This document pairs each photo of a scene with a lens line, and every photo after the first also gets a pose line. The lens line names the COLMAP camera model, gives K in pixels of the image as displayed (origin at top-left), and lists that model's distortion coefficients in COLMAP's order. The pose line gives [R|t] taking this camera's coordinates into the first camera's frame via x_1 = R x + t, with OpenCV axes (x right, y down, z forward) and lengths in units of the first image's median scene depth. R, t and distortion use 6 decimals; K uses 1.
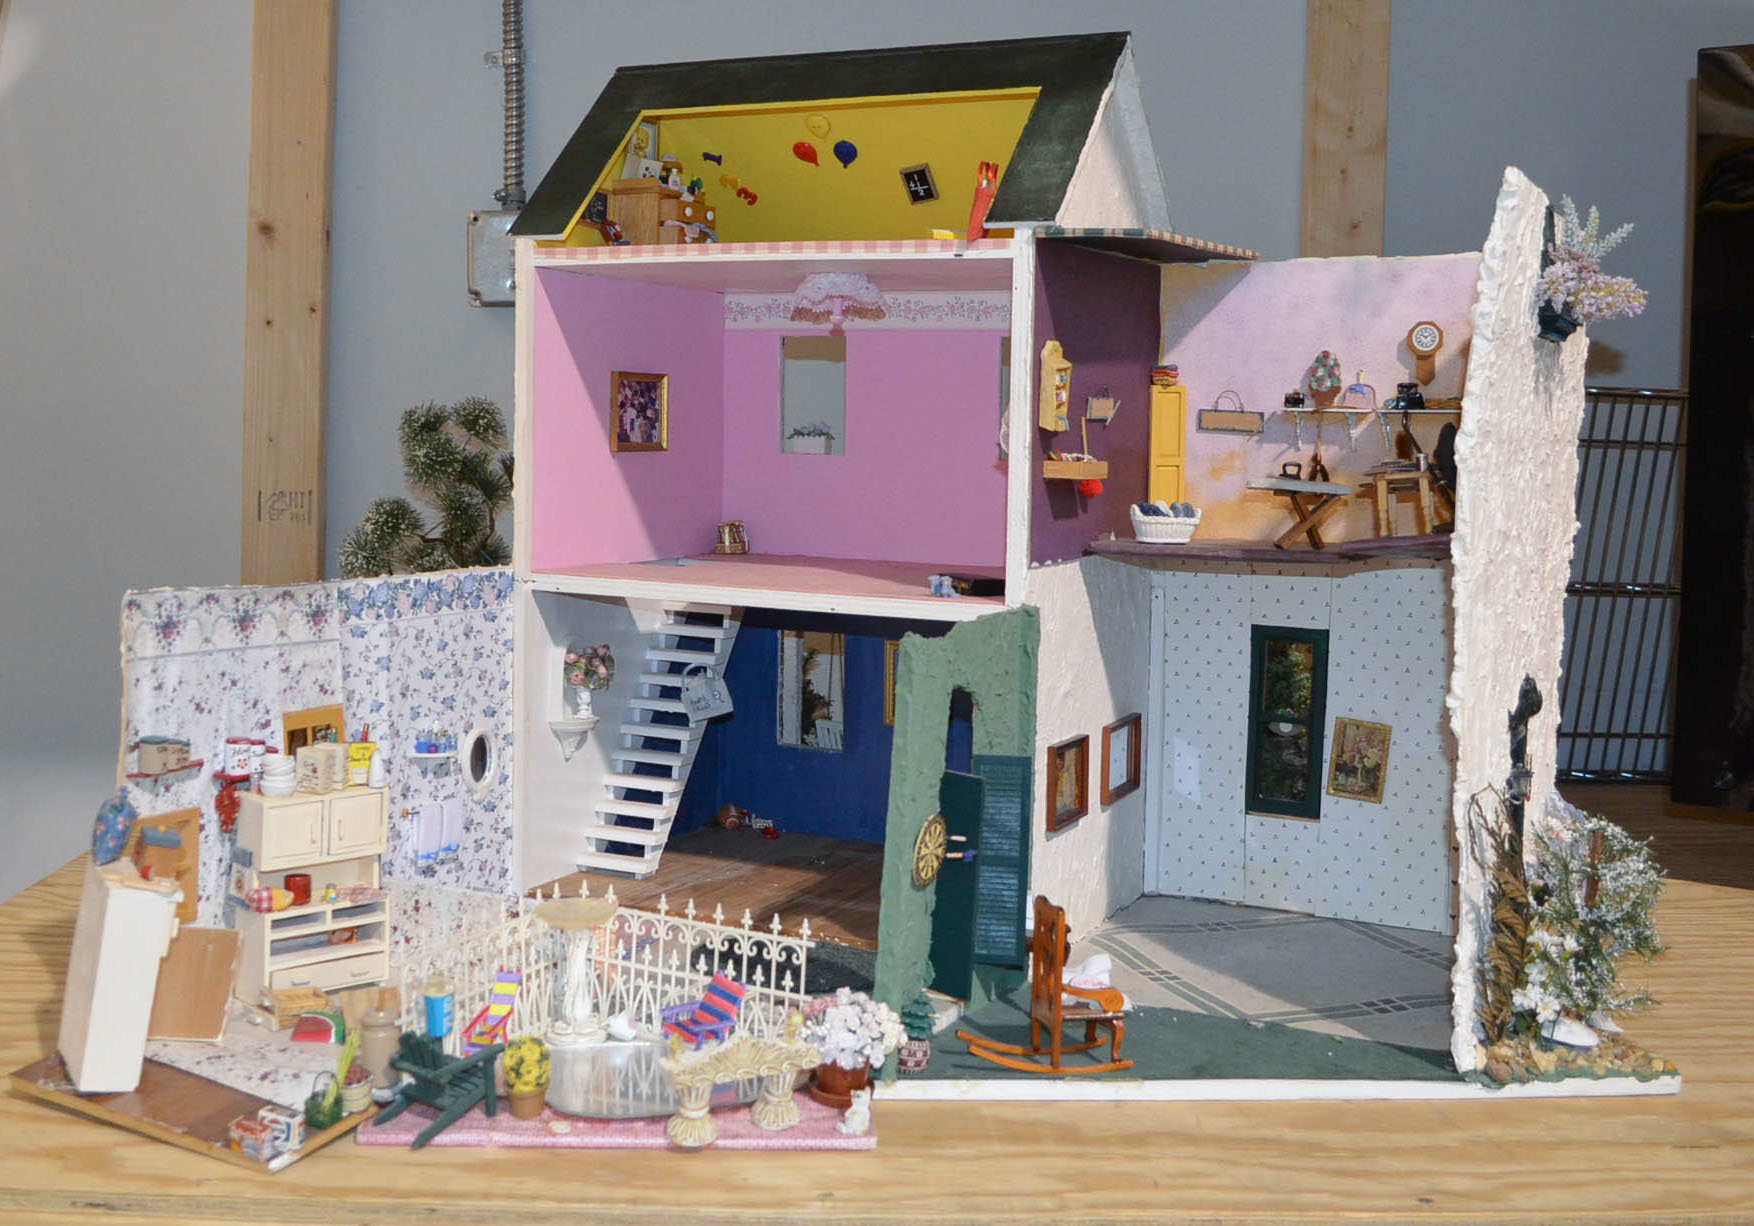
lens RADIAL K [[1929.0, 0, 820.9], [0, 1929.0, 519.1], [0, 0, 1]] dist [-0.078850, 0.002832]
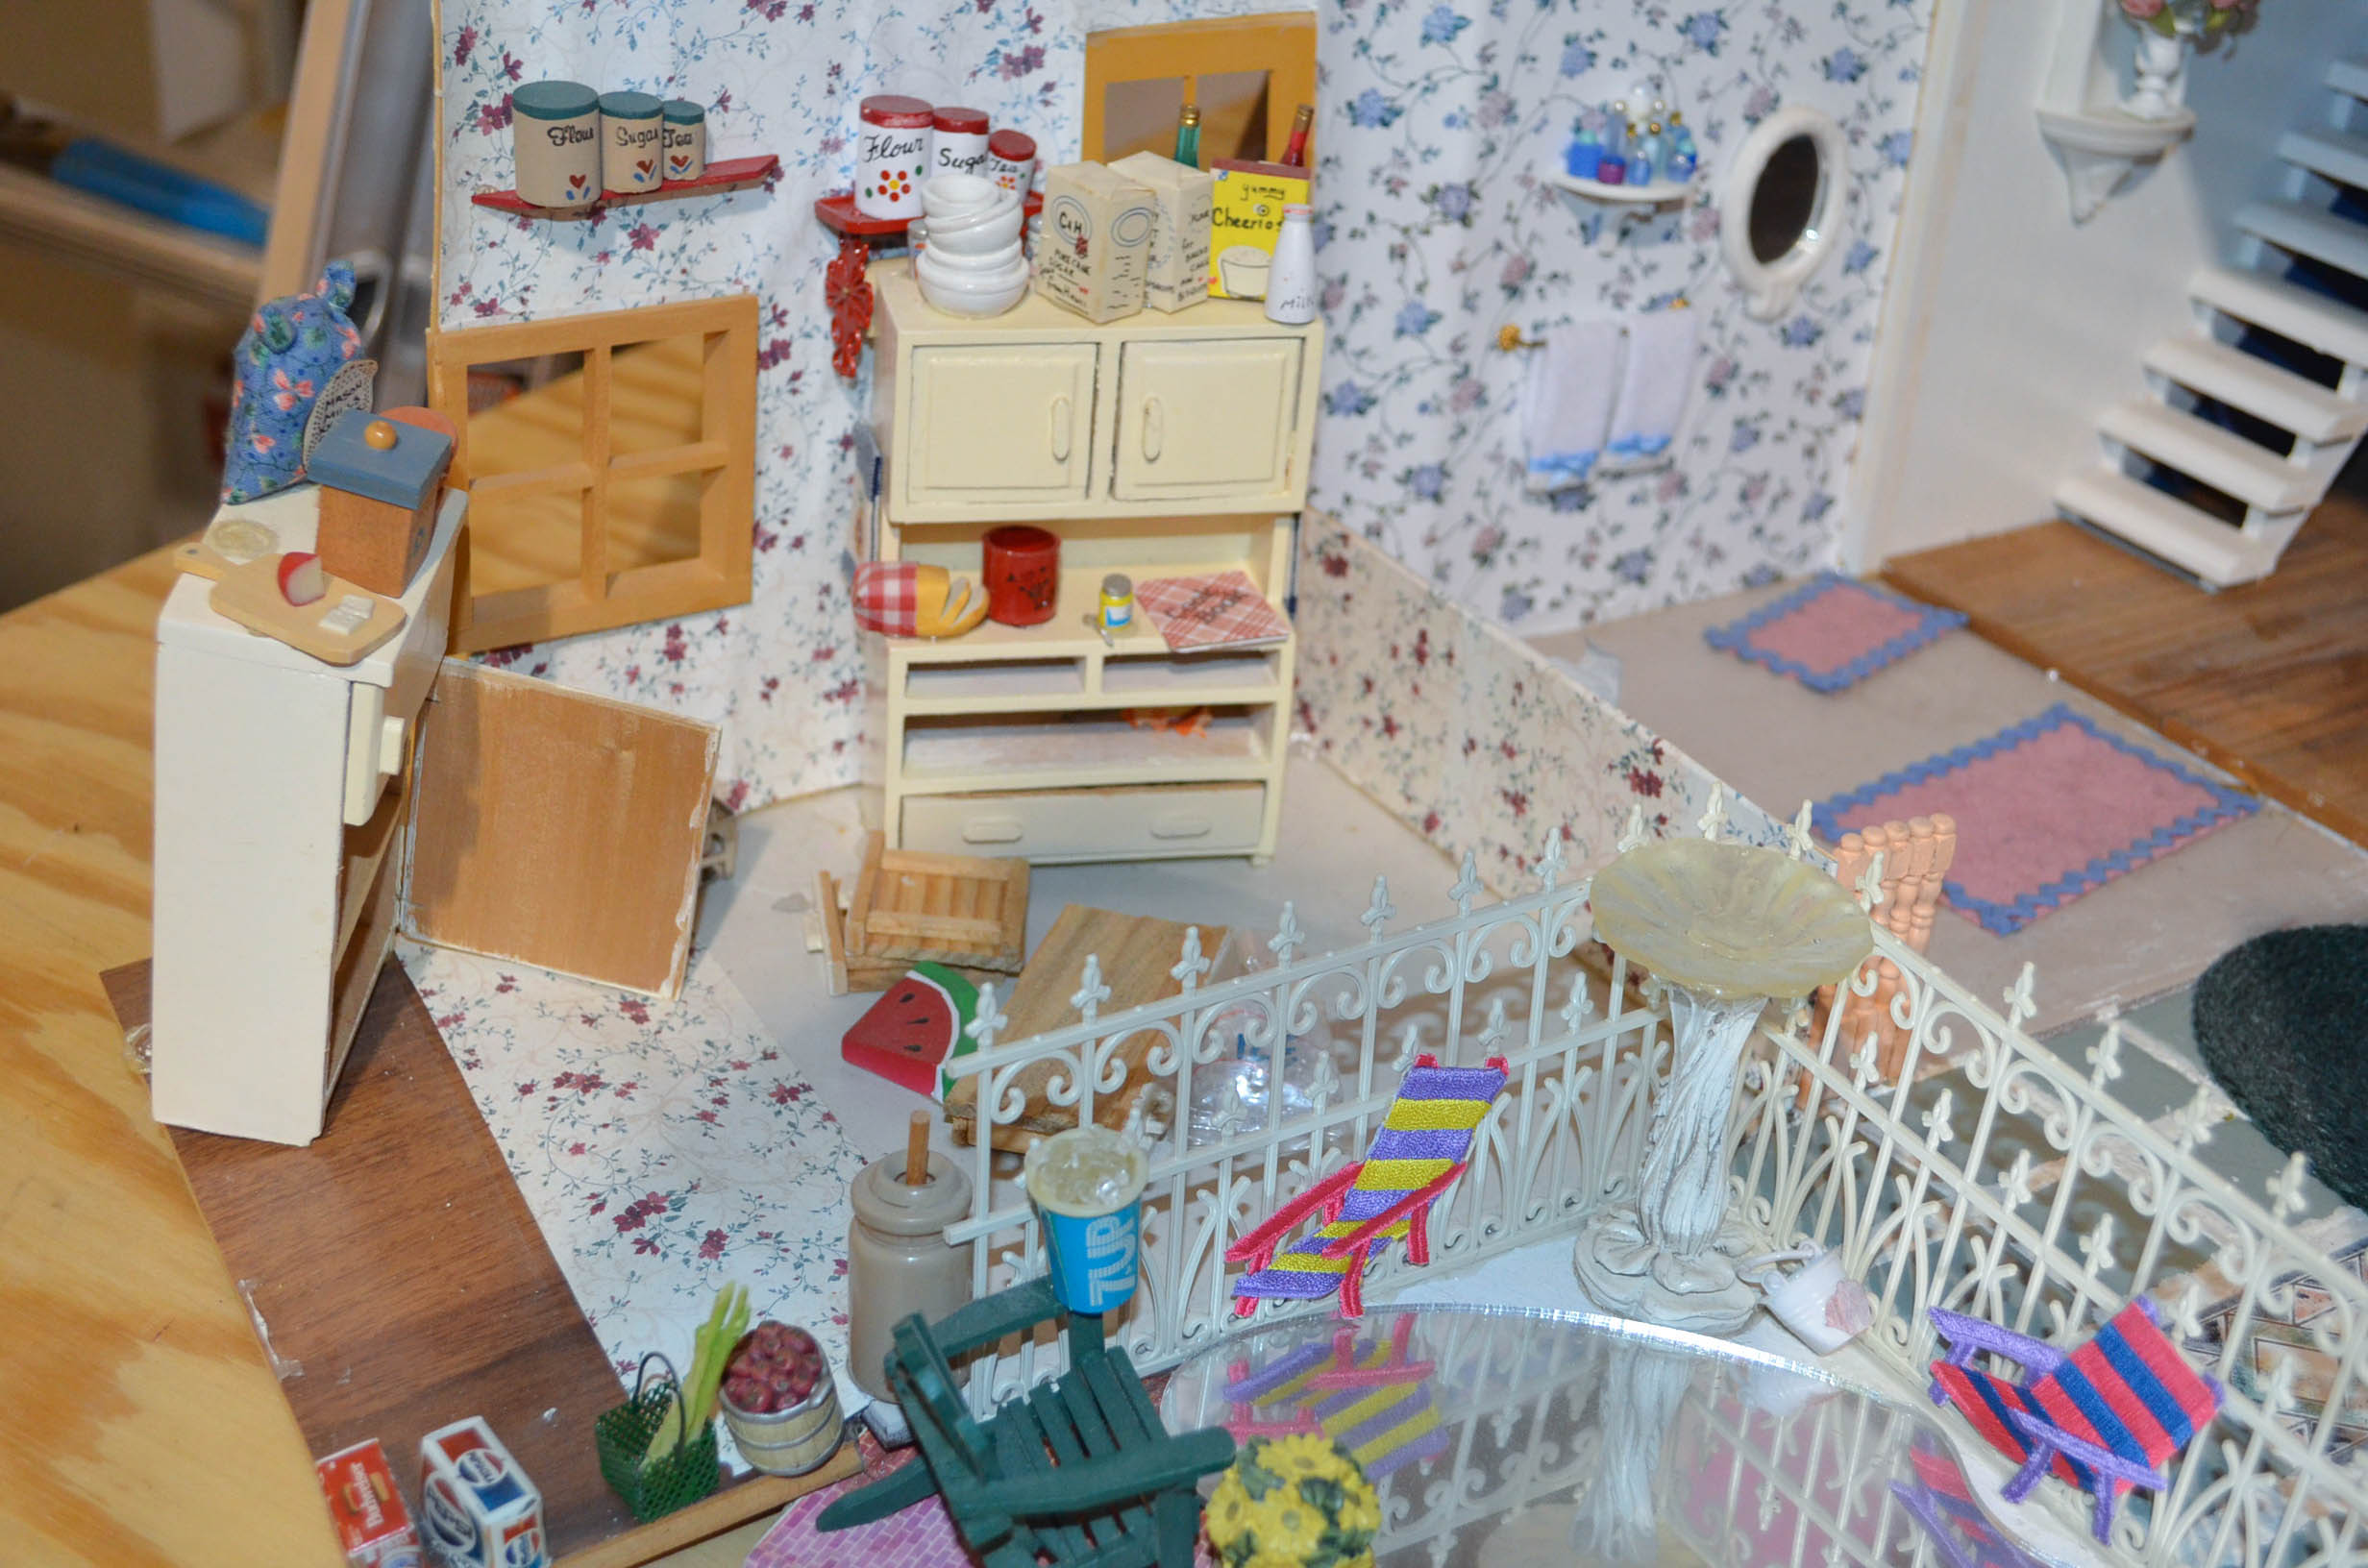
lens RADIAL K [[2891.6, 0, 1184.0], [0, 2891.6, 784.0], [0, 0, 1]] dist [-0.049606, -0.005459]
pose [[0.844677, 0.287020, -0.451819, -0.004138], [-0.069598, 0.895810, 0.438954, -0.001627], [0.530733, -0.339328, 0.776646, 0.515391]]
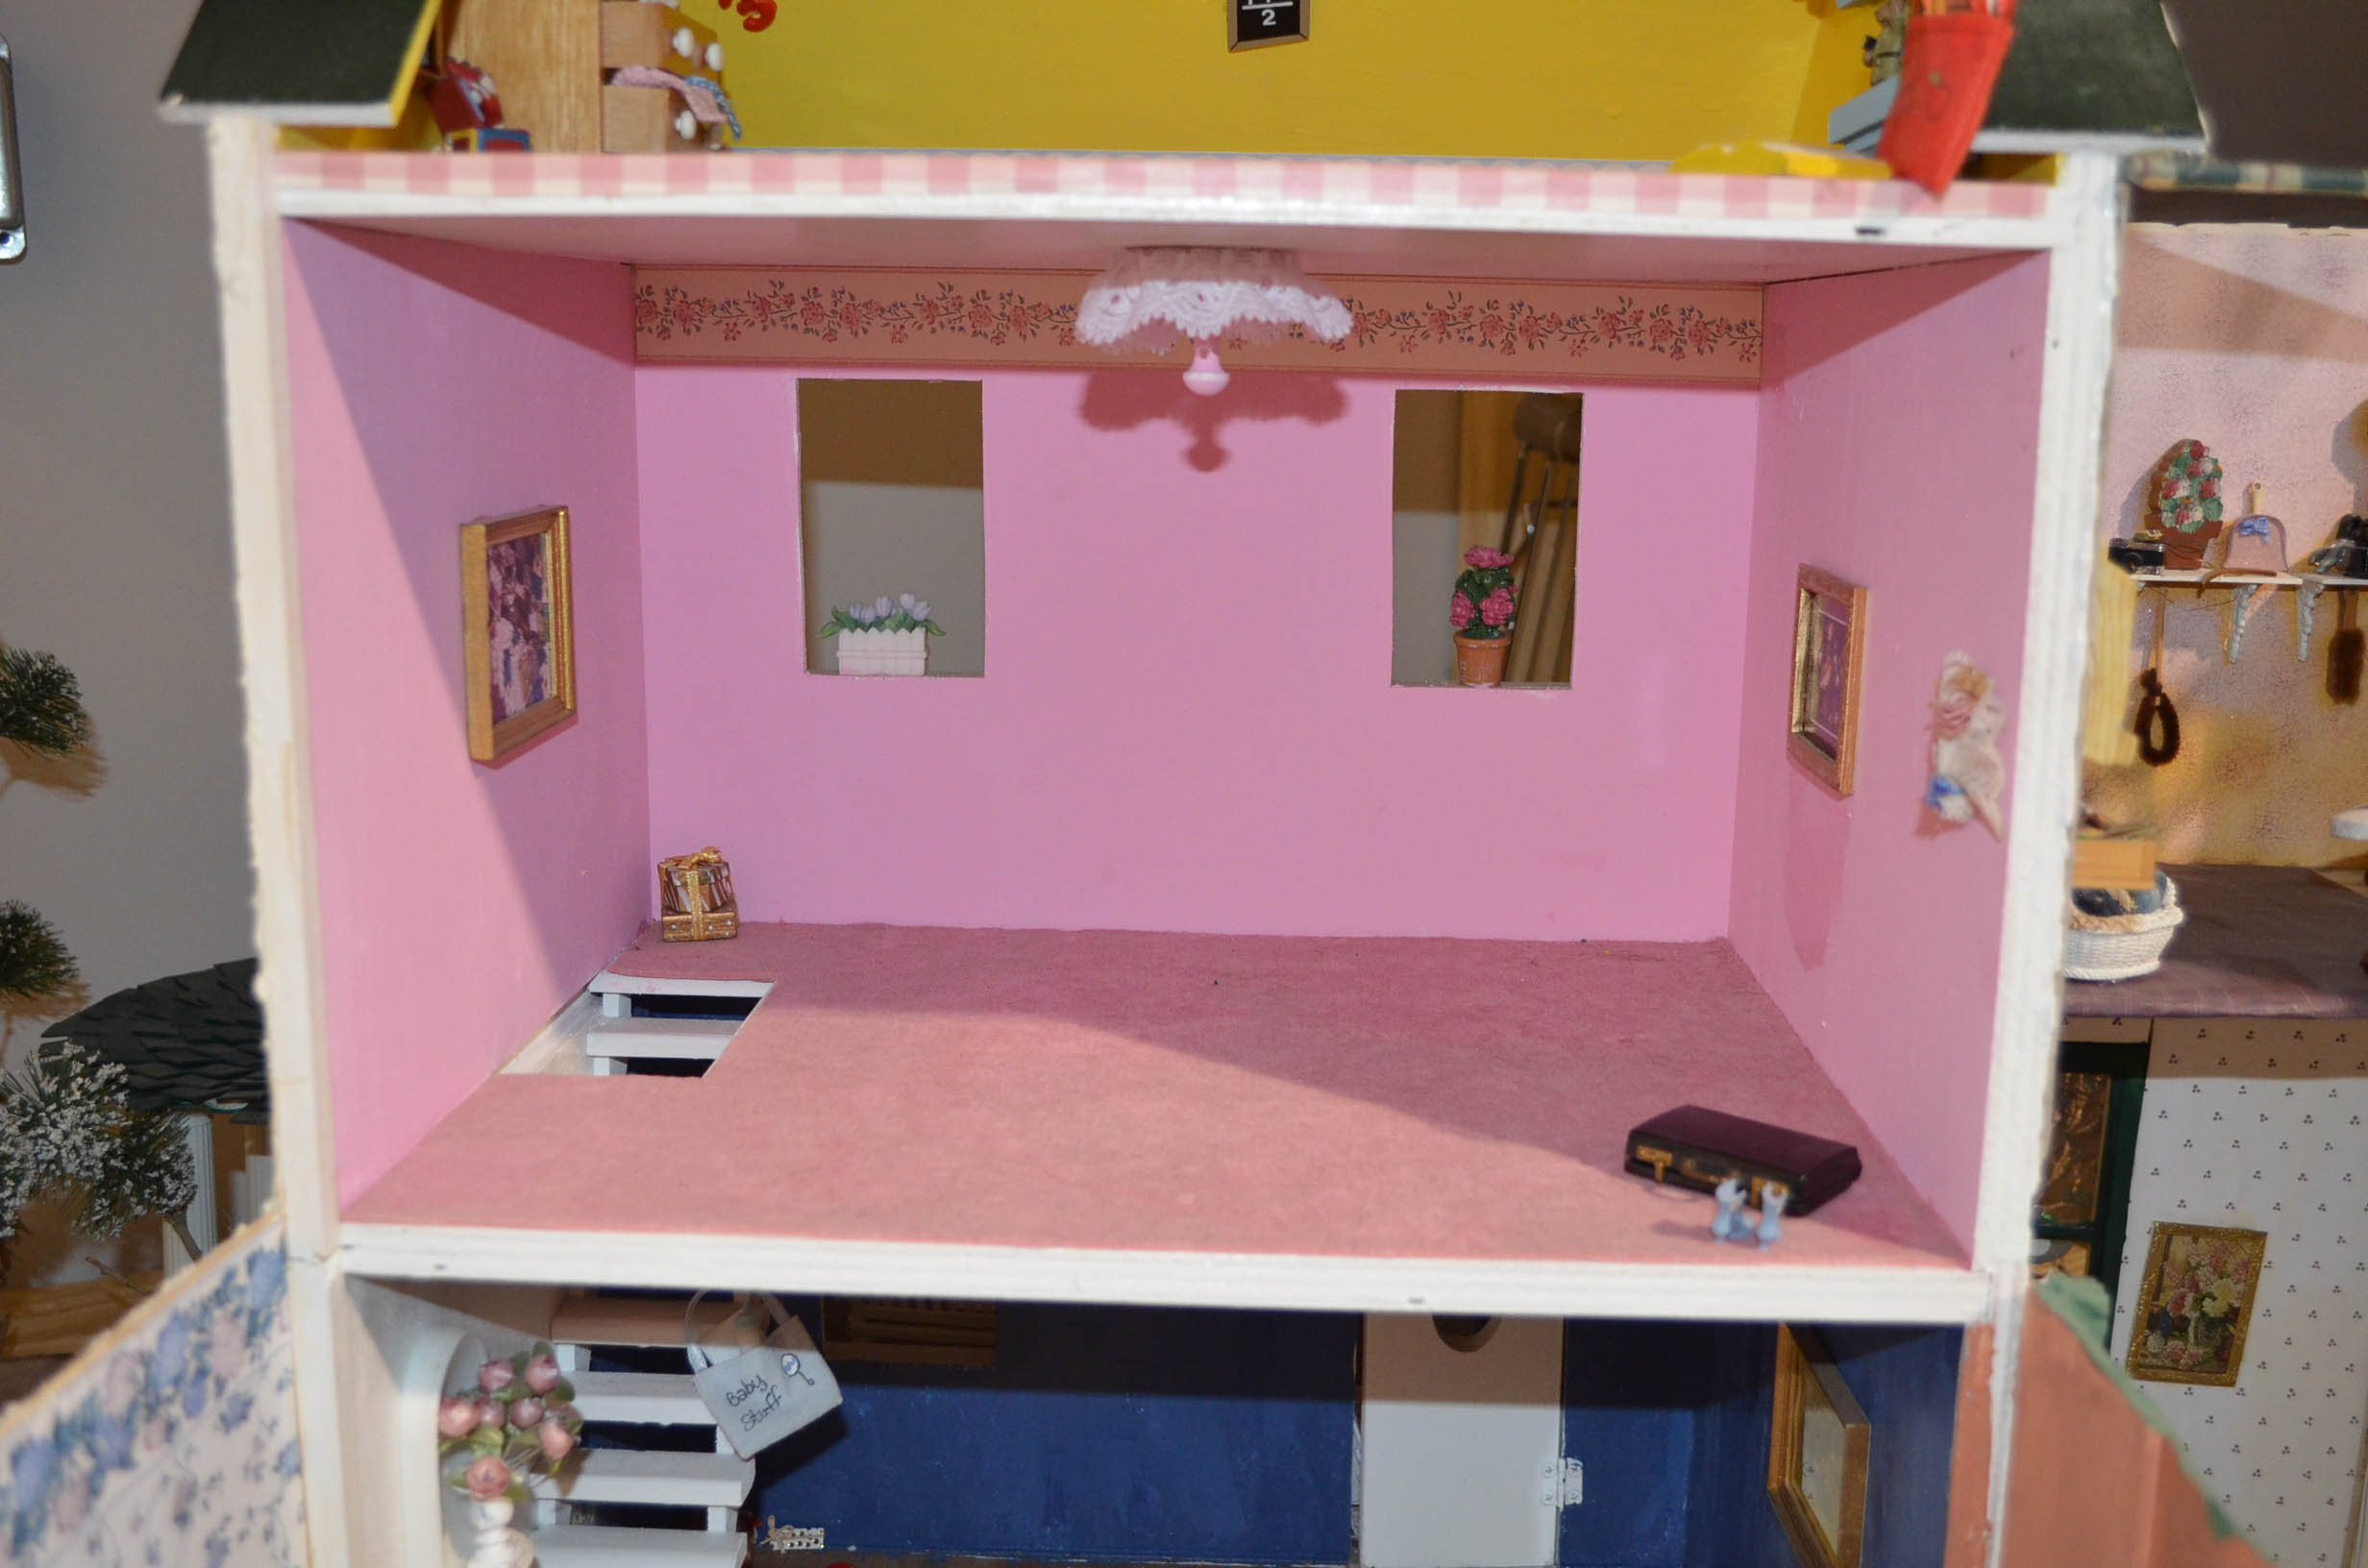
lens RADIAL K [[2316.0, 0, 1184.0], [0, 2316.0, 784.0], [0, 0, 1]] dist [-0.070592, 0.014525]
pose [[0.909148, -0.083267, 0.408065, -0.180122], [0.023833, 0.988606, 0.148630, -0.098943], [-0.415792, -0.125401, 0.900773, 0.650795]]
